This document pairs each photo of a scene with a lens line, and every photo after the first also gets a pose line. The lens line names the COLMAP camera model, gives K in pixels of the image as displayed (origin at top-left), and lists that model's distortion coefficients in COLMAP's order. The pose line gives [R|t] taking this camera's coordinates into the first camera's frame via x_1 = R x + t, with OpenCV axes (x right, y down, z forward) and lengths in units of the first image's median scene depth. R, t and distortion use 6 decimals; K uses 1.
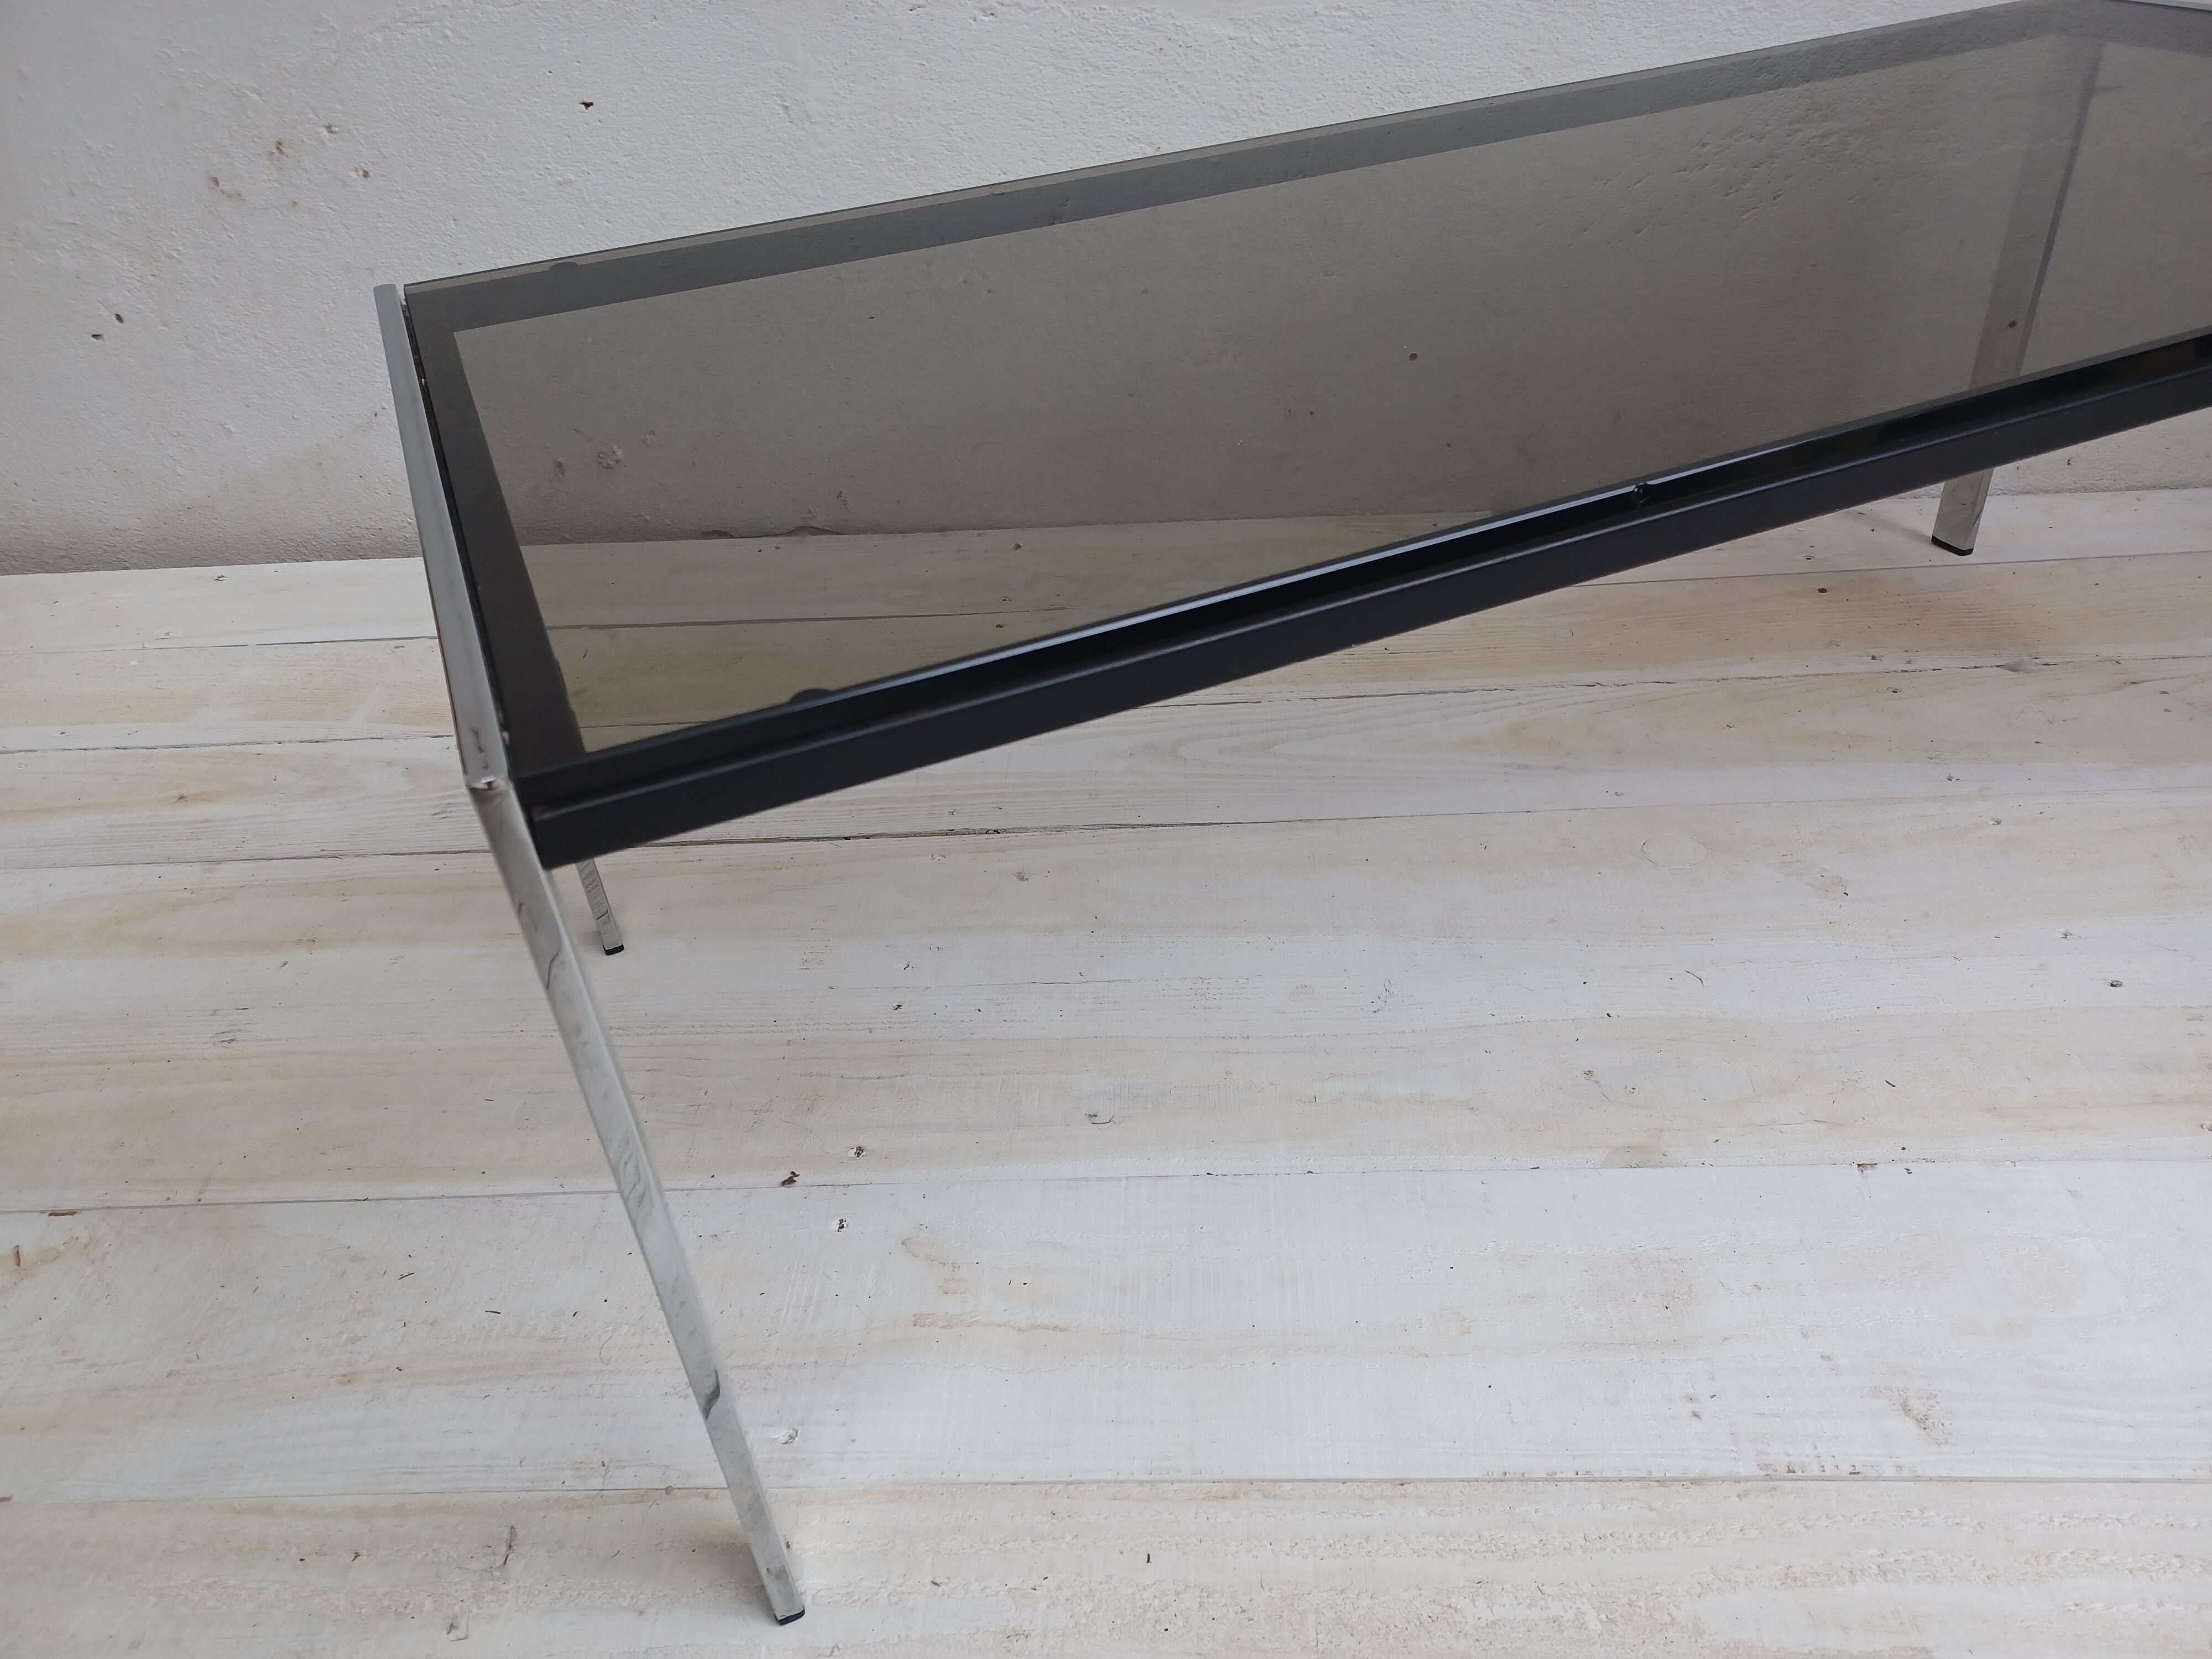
lens RADIAL K [[1596.1, 0, 1099.9], [0, 1596.1, 849.4], [0, 0, 1]] dist [0.057653, -0.039033]
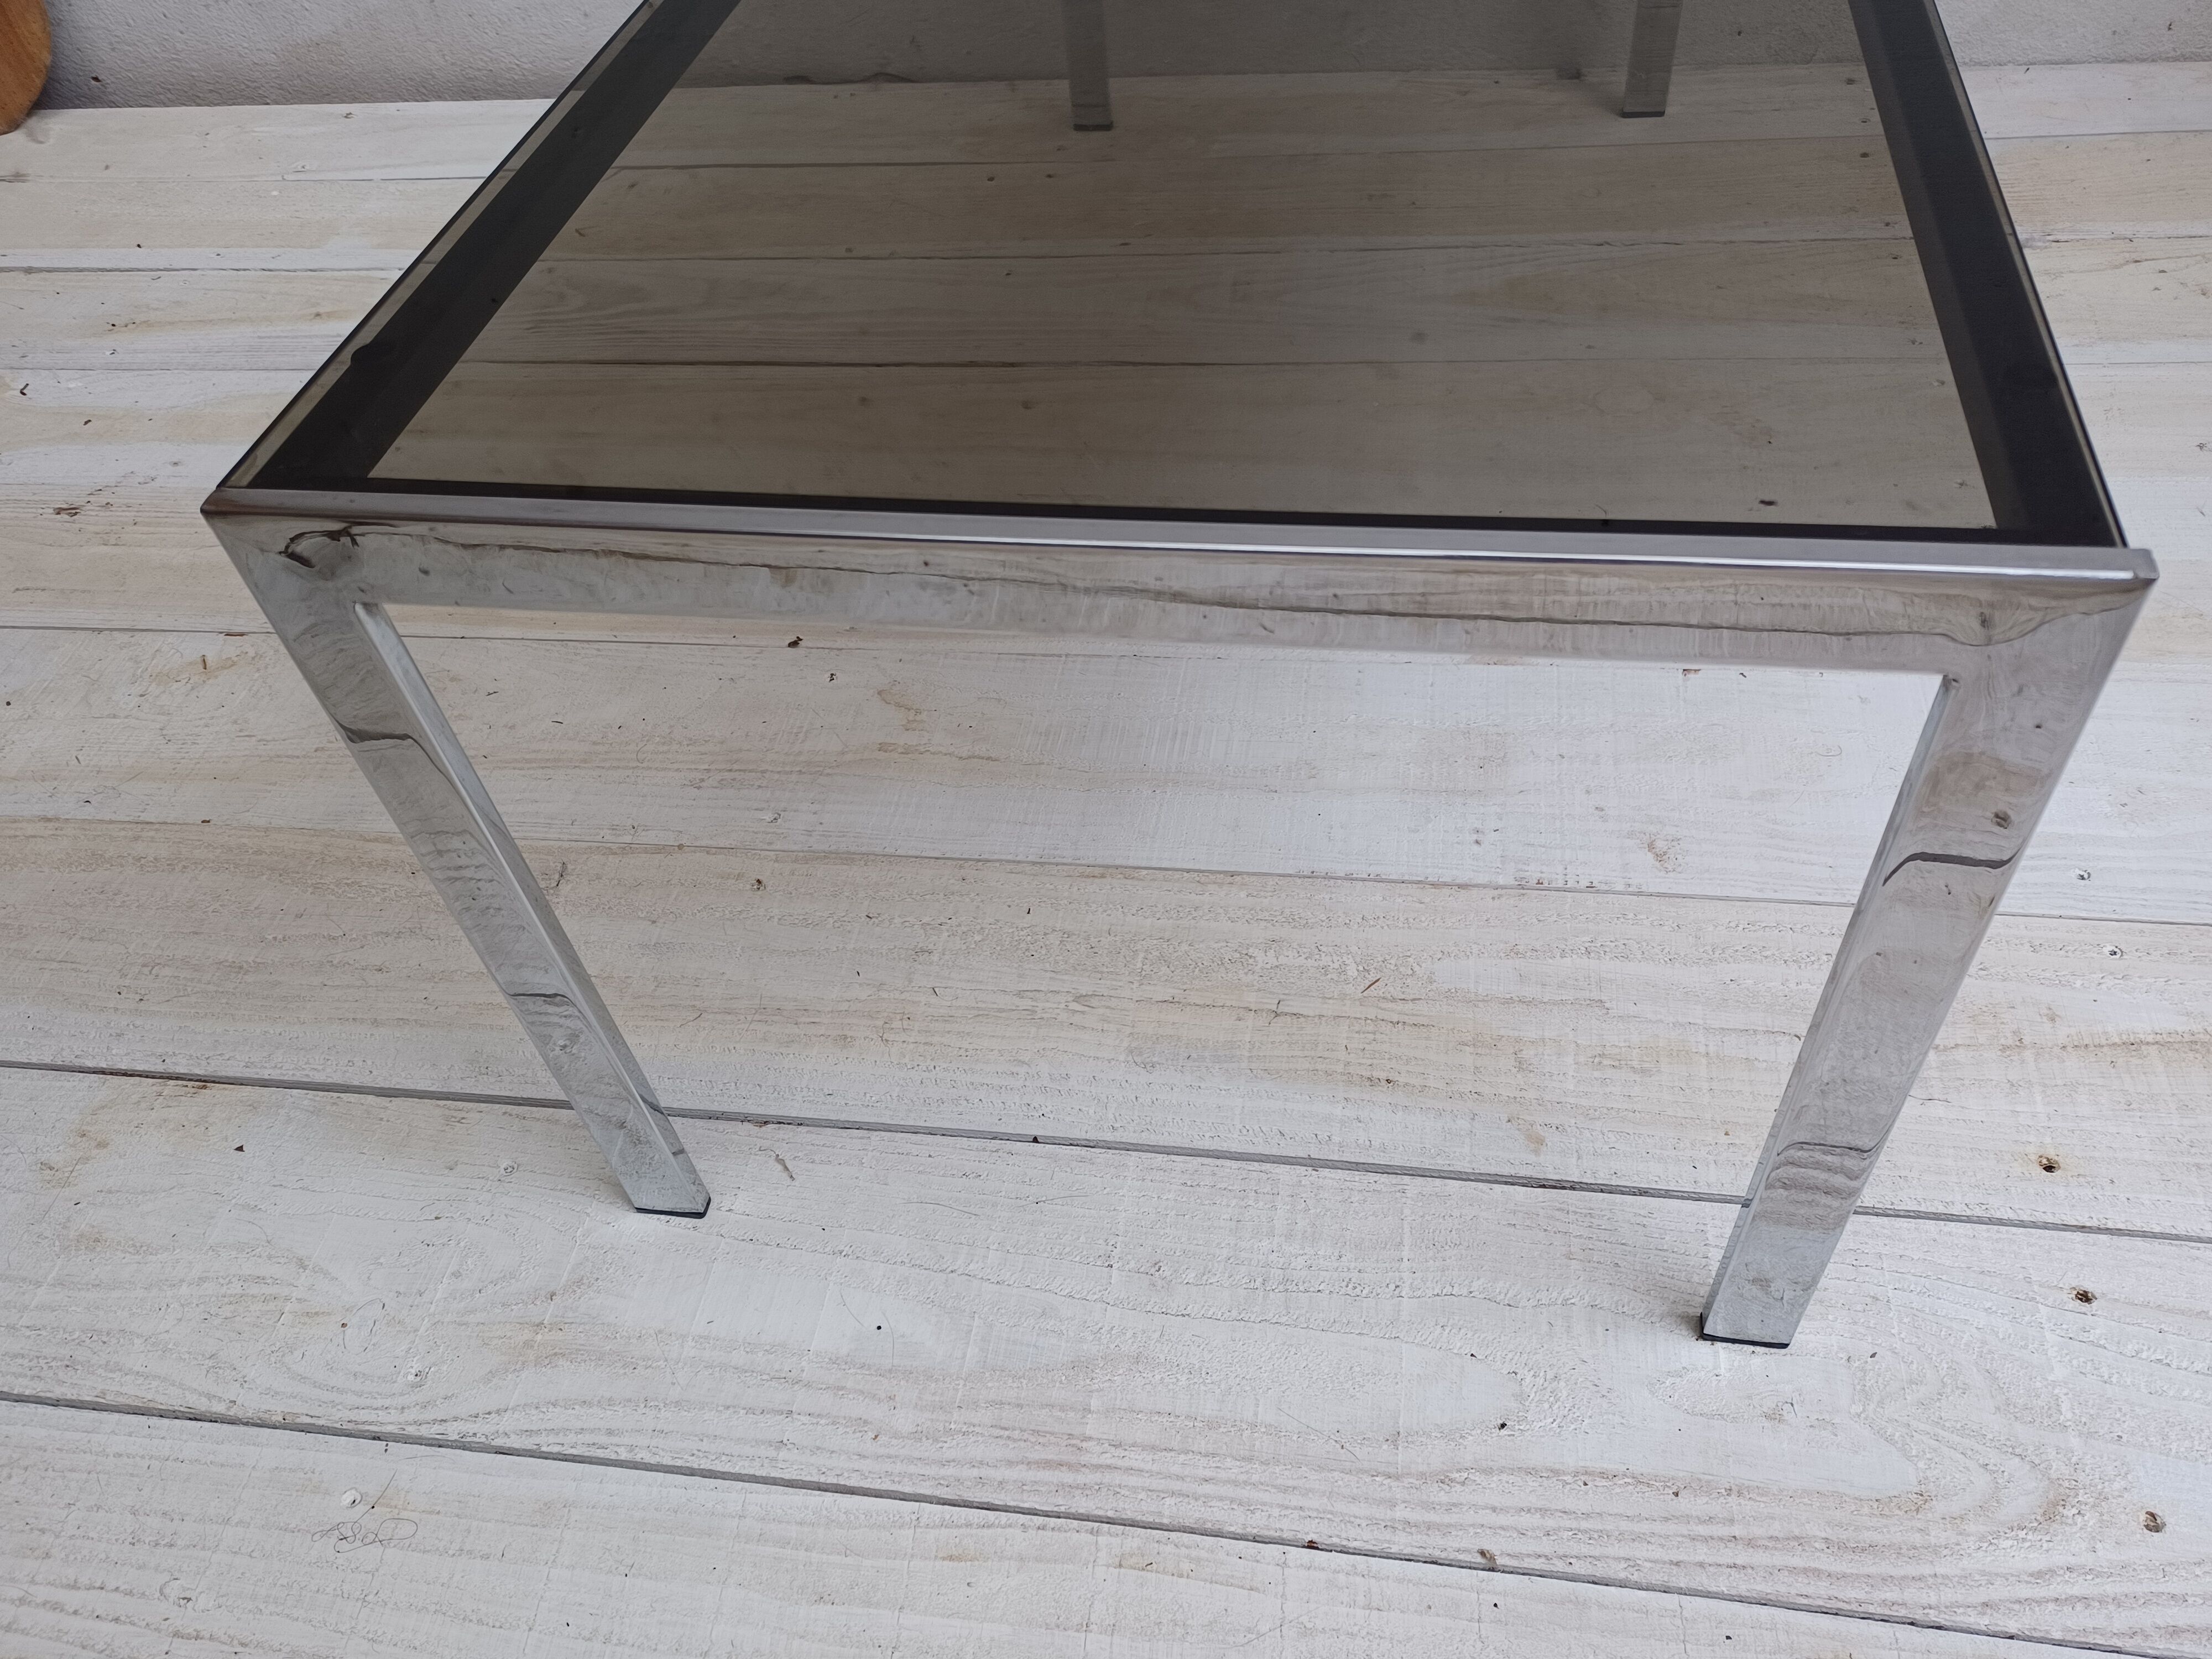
lens RADIAL K [[1641.0, 0, 1101.4], [0, 1641.0, 837.9], [0, 0, 1]] dist [0.051229, -0.033150]
pose [[0.992901, 0.067892, -0.097669, 0.134697], [-0.045647, 0.975722, 0.214203, 0.058866], [0.109840, -0.208224, 0.971894, -0.171655]]
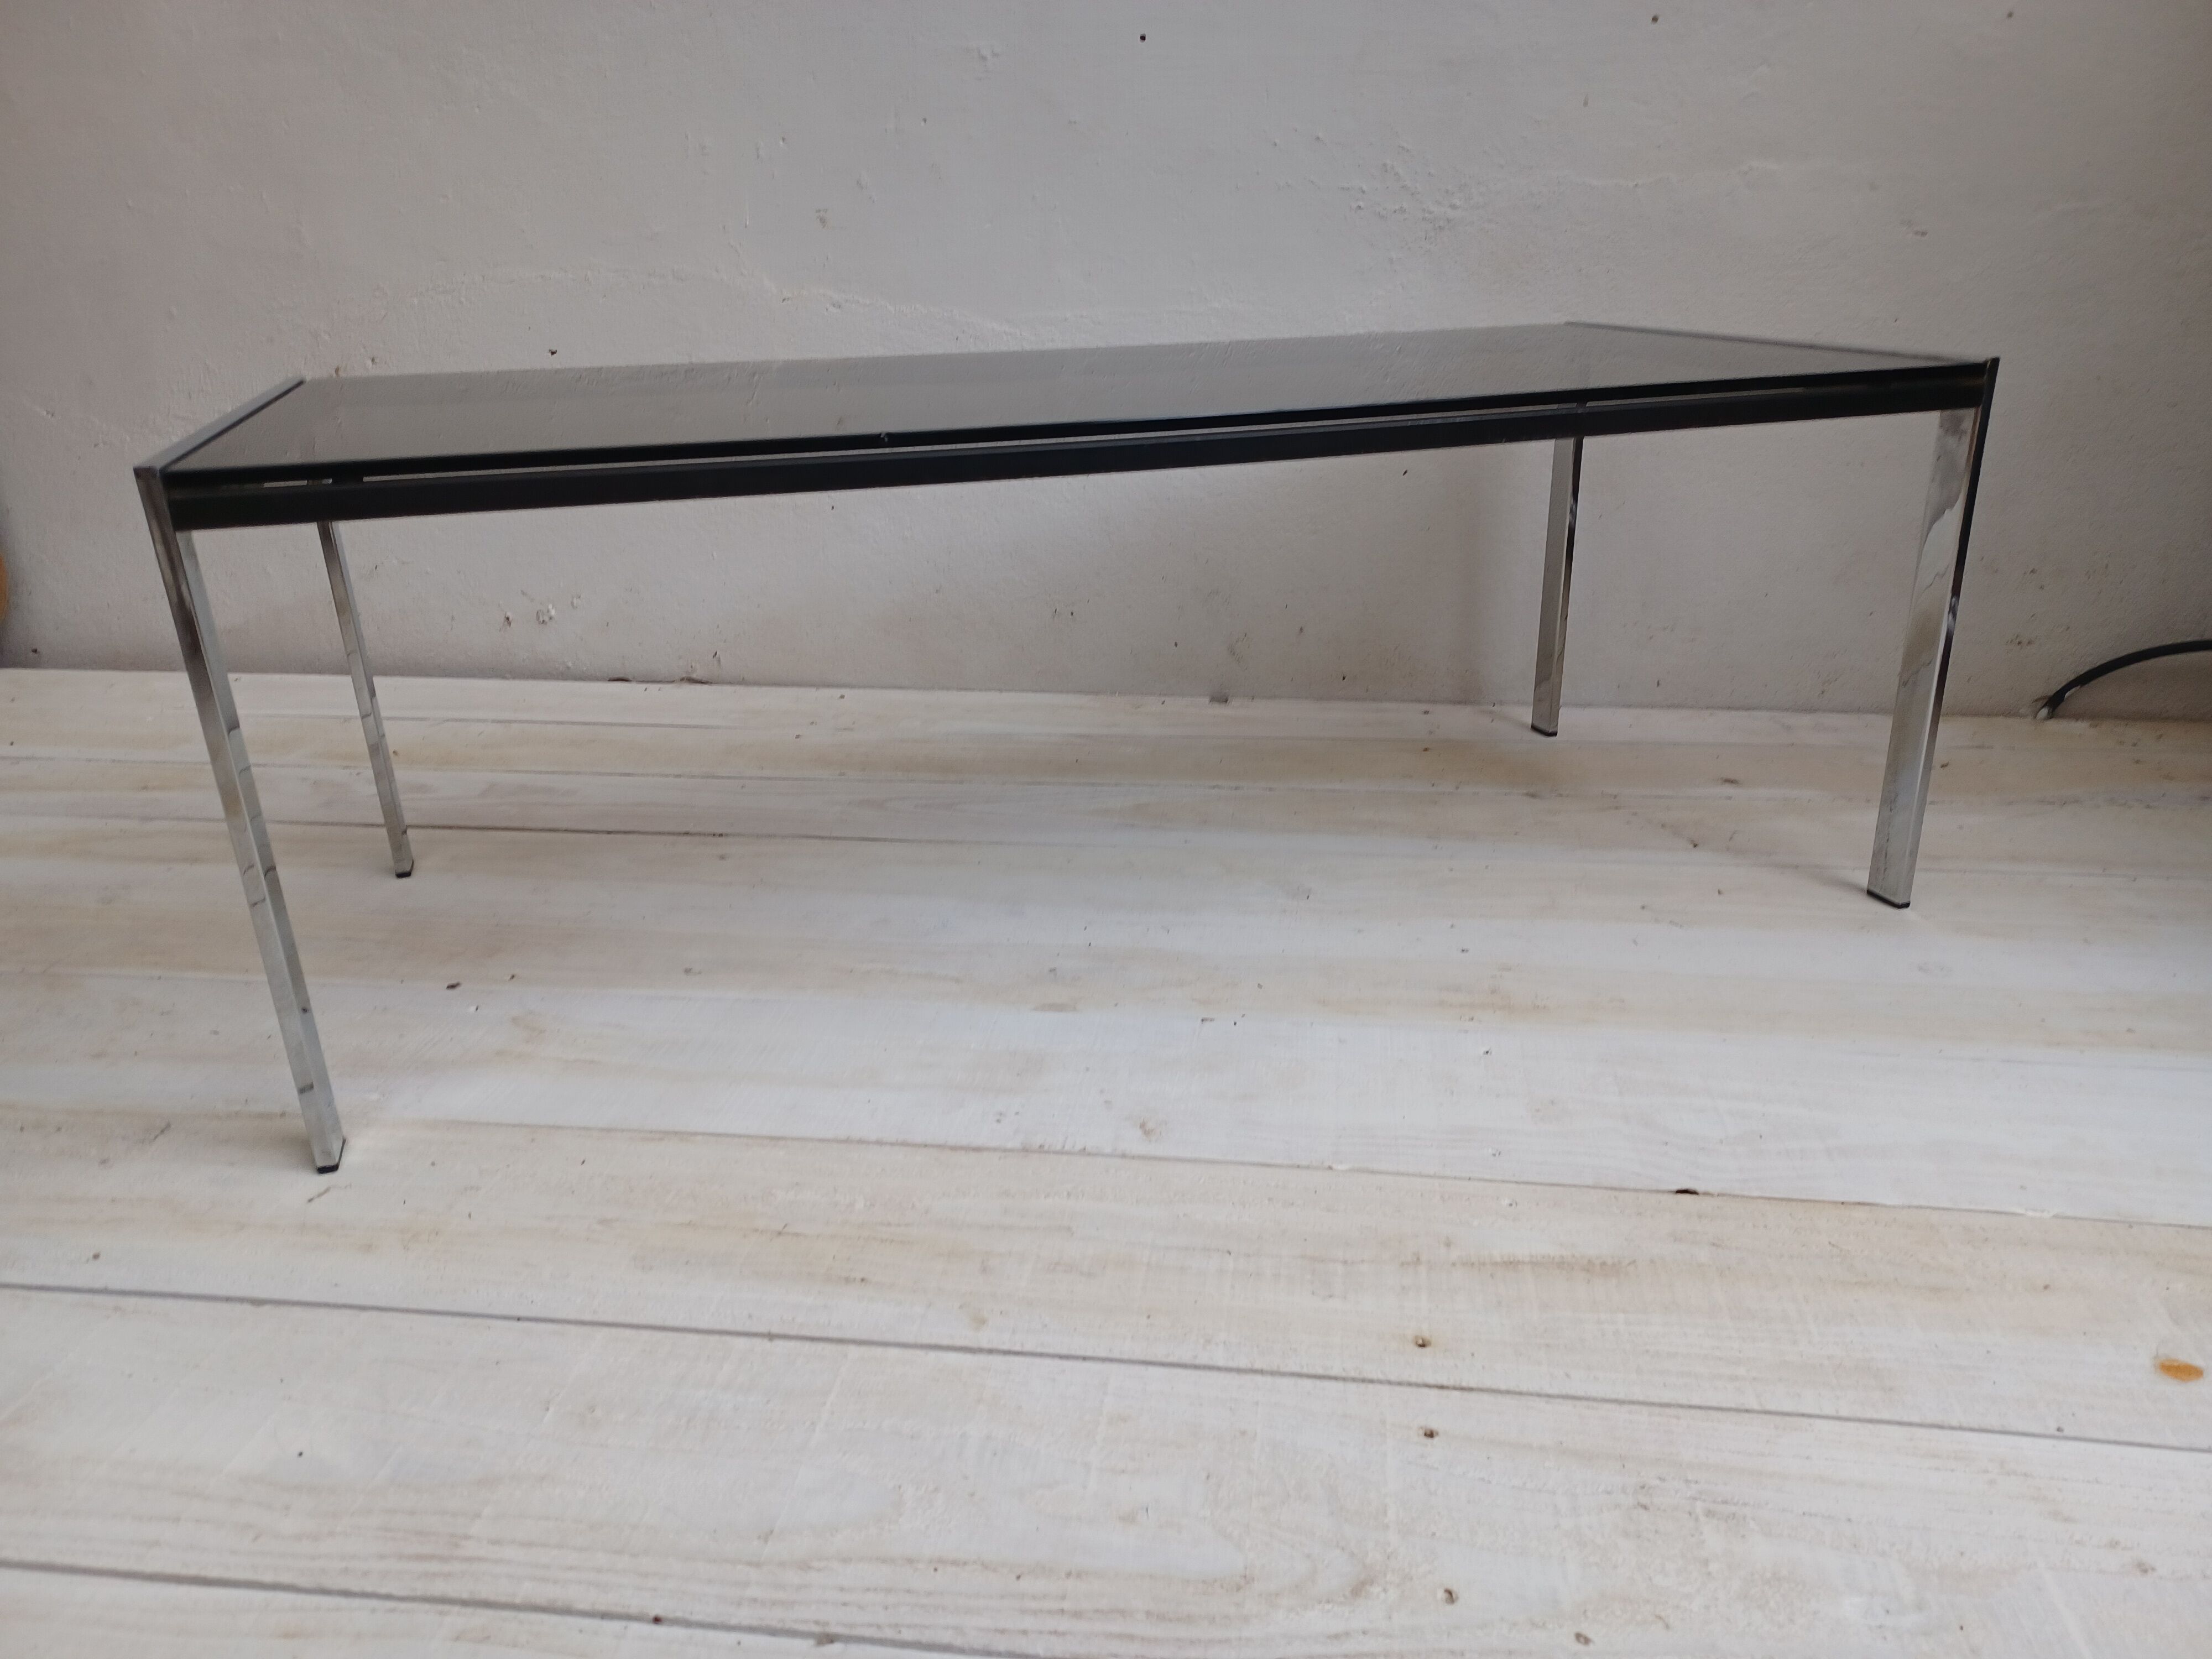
lens RADIAL K [[1596.1, 0, 1087.6], [0, 1596.1, 842.6], [0, 0, 1]] dist [0.057653, -0.039033]
pose [[0.993771, 0.080876, -0.076675, 0.351763], [-0.096889, 0.966954, -0.235823, 0.287763], [0.055068, 0.241783, 0.968766, -0.266015]]
